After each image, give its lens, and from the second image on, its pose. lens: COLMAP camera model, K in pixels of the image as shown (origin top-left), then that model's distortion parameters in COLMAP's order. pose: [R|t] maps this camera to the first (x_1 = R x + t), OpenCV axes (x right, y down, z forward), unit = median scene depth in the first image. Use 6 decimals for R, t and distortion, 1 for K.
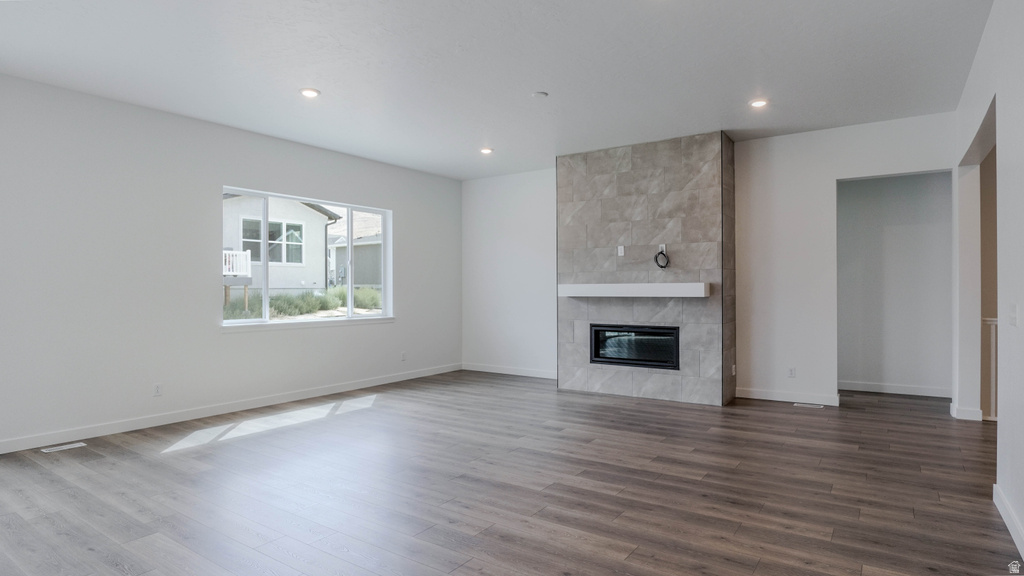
lens RADIAL K [[573.9, 0, 514.3], [0, 573.9, 299.7], [0, 0, 1]] dist [-0.040034, 0.000400]
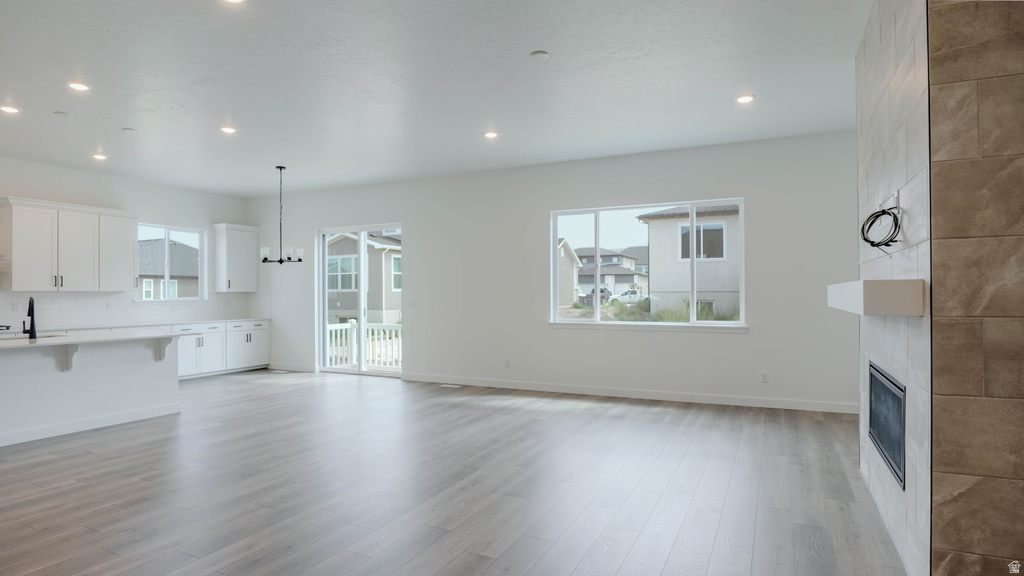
lens RADIAL K [[555.1, 0, 511.7], [0, 555.1, 291.3], [0, 0, 1]] dist [-0.038970, 0.008202]
pose [[0.105974, -0.000879, -0.994368, 0.928604], [0.003202, 0.999995, -0.000543, -0.033062], [0.994364, -0.003127, 0.105977, 0.970311]]
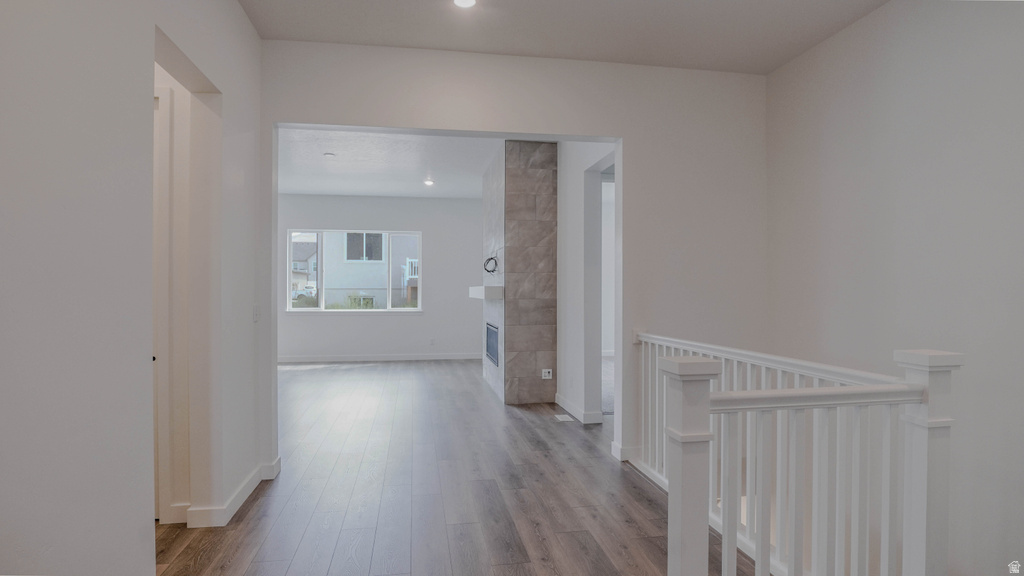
lens RADIAL K [[555.1, 0, 511.7], [0, 555.1, 291.3], [0, 0, 1]] dist [-0.038970, 0.008202]
pose [[0.665762, 0.007005, -0.746132, 1.538957], [-0.005168, 0.999975, 0.004778, -0.036621], [0.746147, 0.000675, 0.665781, 0.475765]]
